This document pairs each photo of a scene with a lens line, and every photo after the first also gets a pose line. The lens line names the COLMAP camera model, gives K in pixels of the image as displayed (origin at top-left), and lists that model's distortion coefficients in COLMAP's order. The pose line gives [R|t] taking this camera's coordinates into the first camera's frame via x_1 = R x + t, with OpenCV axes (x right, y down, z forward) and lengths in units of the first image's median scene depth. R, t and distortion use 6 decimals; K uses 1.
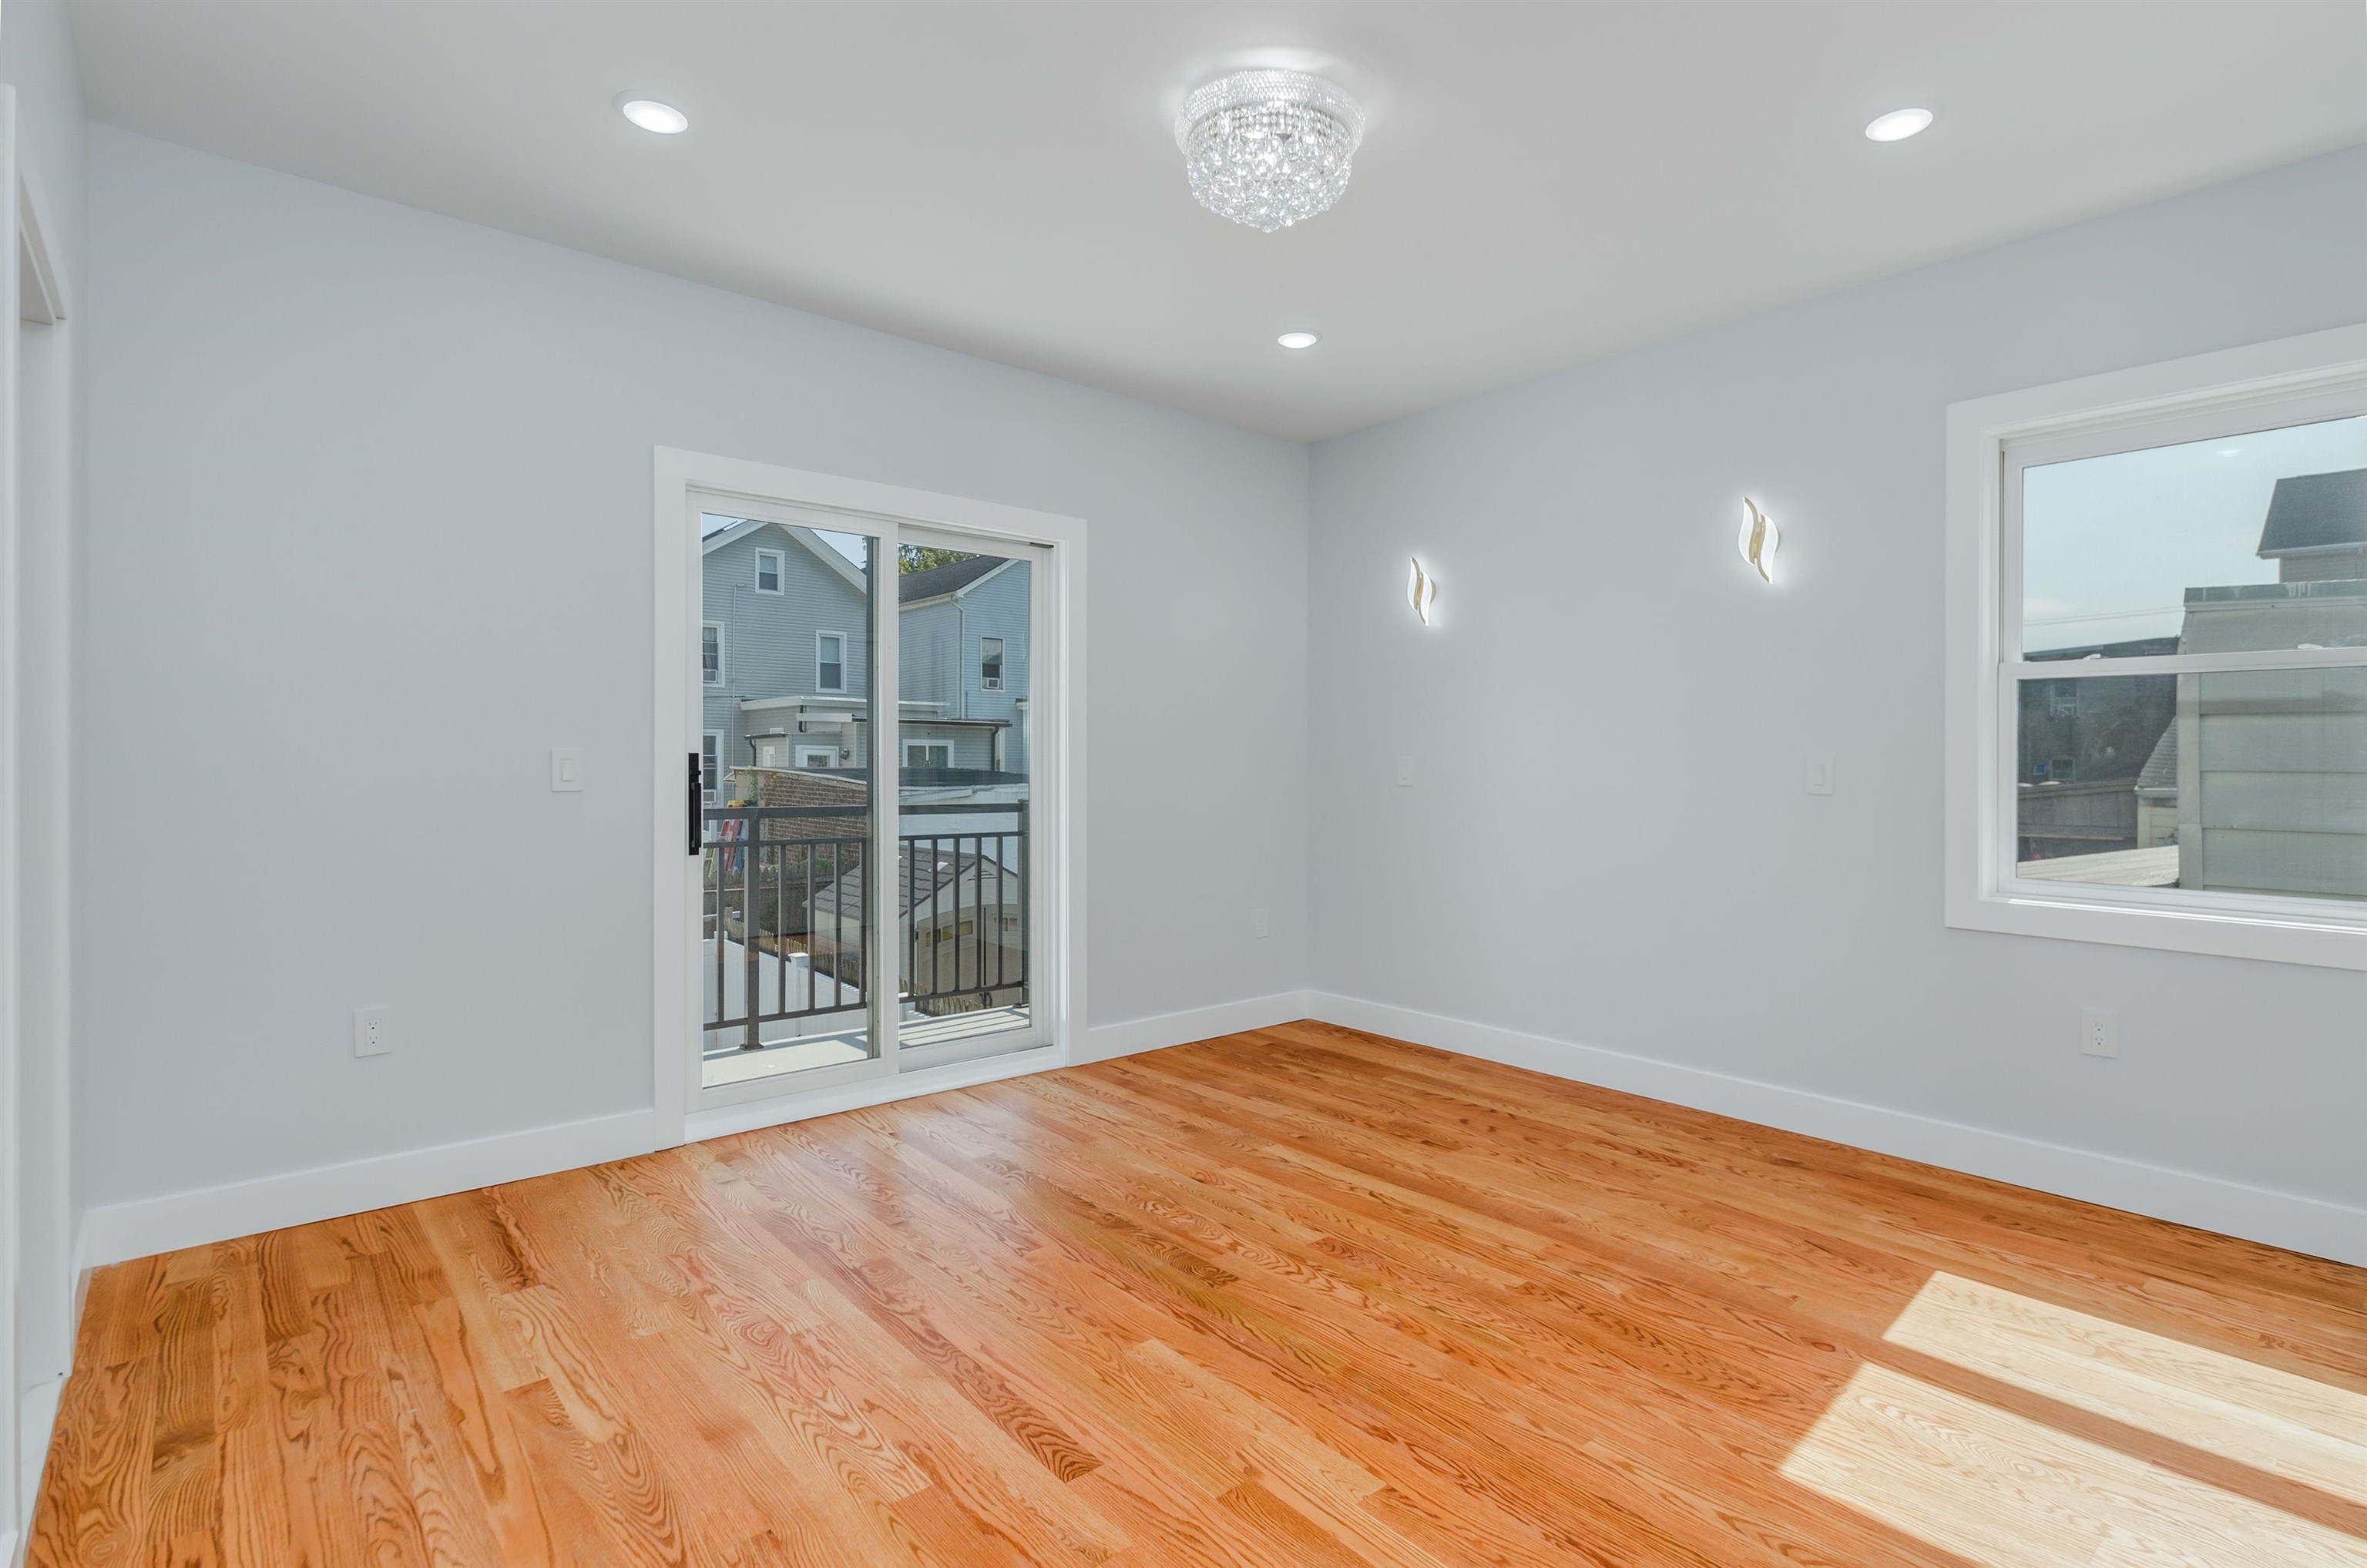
lens RADIAL K [[1145.3, 0, 1212.2], [0, 1145.3, 753.5], [0, 0, 1]] dist [0.001729, -0.001306]
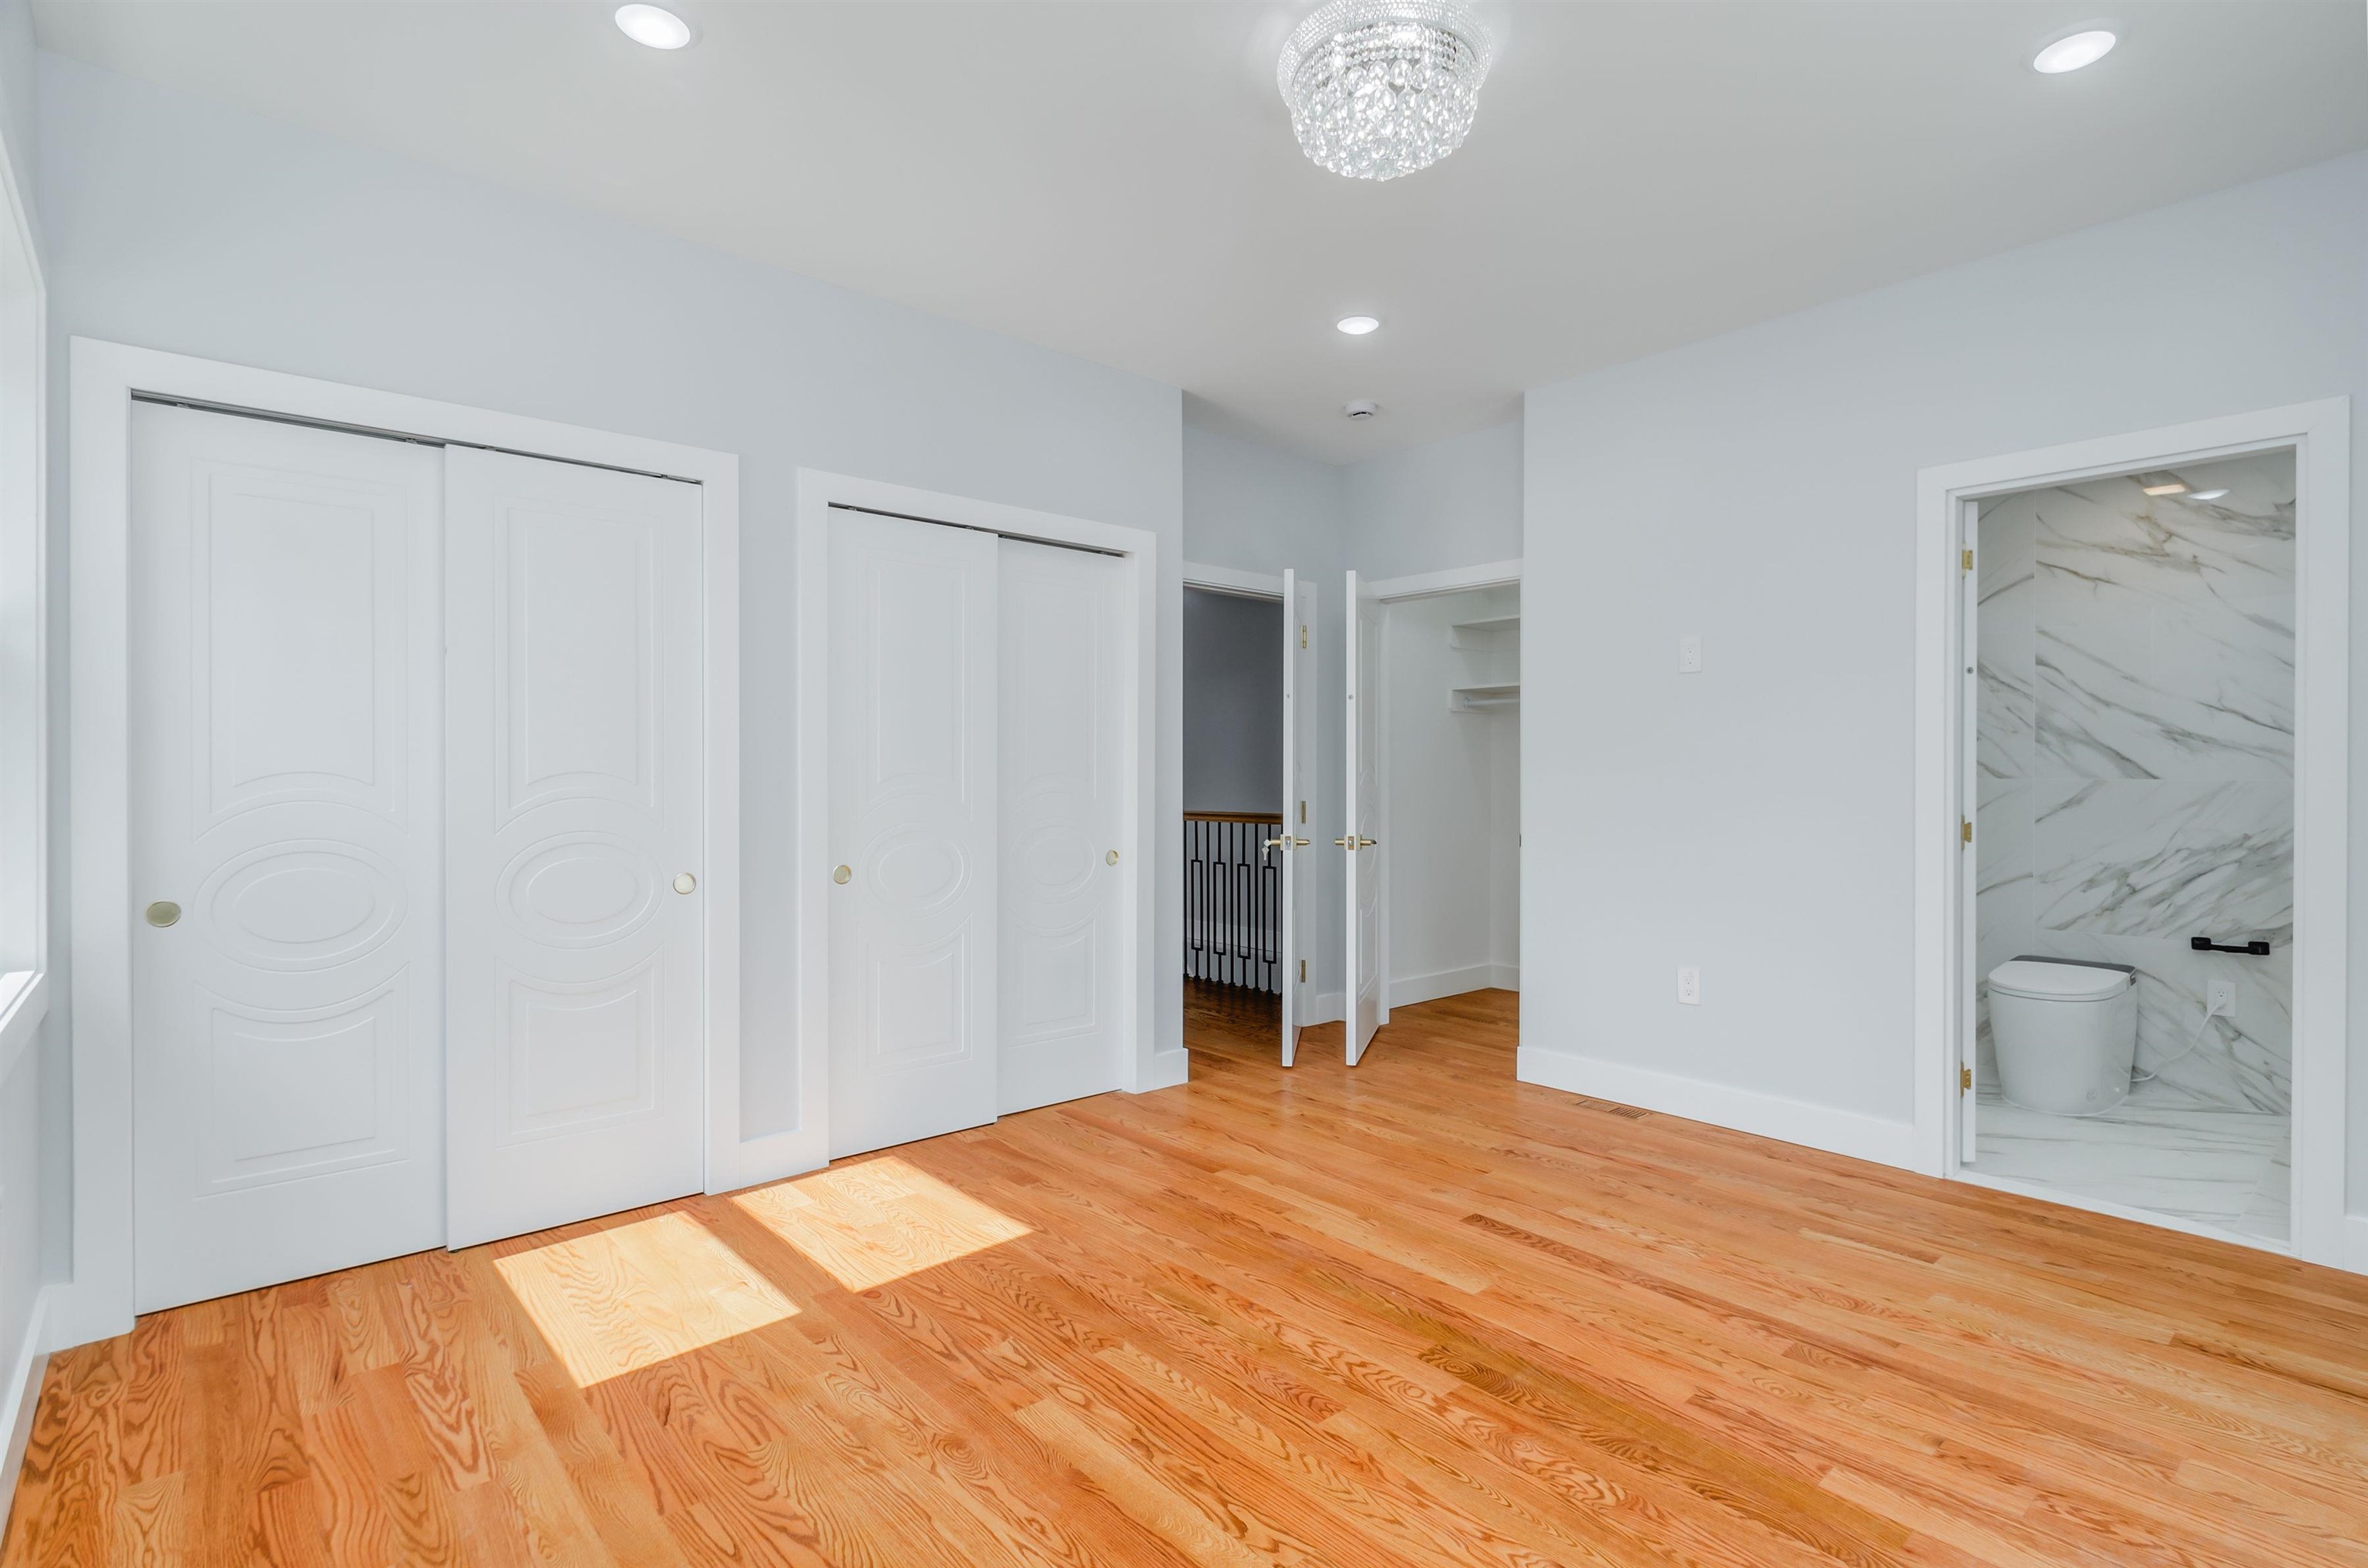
lens RADIAL K [[1032.0, 0, 1184.0], [0, 1032.0, 784.0], [0, 0, 1]] dist [0.000839, -0.000234]
pose [[-0.999697, -0.004226, 0.024261, 0.196968], [-0.004233, 0.999991, -0.000239, 0.015135], [-0.024260, -0.000341, -0.999706, 1.902810]]
